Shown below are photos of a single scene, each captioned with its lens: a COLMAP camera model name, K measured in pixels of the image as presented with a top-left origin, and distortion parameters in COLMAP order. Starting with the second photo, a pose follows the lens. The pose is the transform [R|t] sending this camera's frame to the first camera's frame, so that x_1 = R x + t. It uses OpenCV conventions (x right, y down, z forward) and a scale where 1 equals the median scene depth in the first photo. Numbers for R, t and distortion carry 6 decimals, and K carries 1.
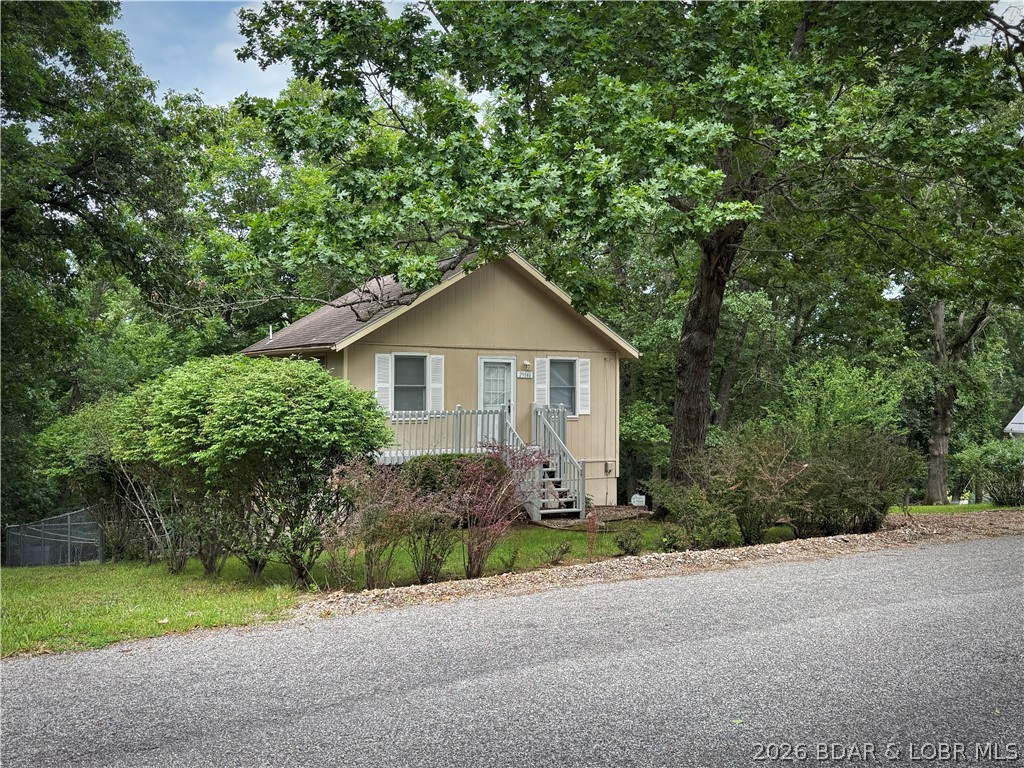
lens RADIAL K [[913.8, 0, 512.0], [0, 913.8, 384.0], [0, 0, 1]] dist [0.008236, 0.000552]
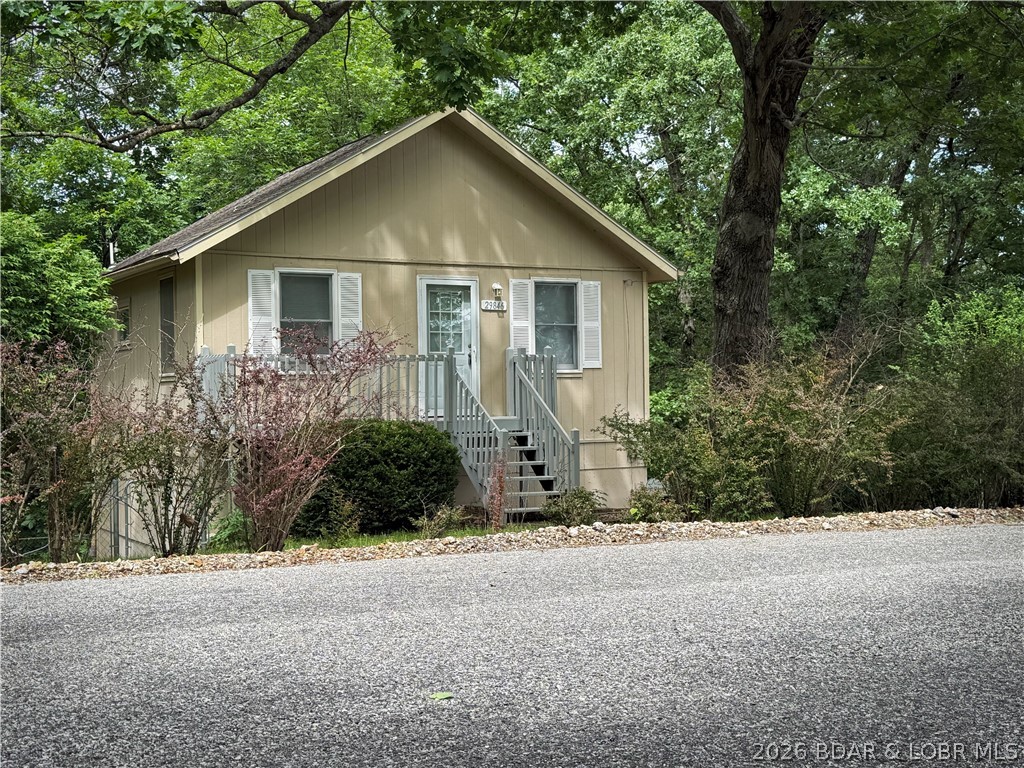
lens RADIAL K [[1334.7, 0, 512.0], [0, 1334.7, 384.0], [0, 0, 1]] dist [0.065301, 0.002751]
pose [[0.999190, -0.018345, -0.035808, 0.064084], [0.018556, 0.999812, 0.005582, 0.043423], [0.035698, -0.006242, 0.999343, 0.070423]]
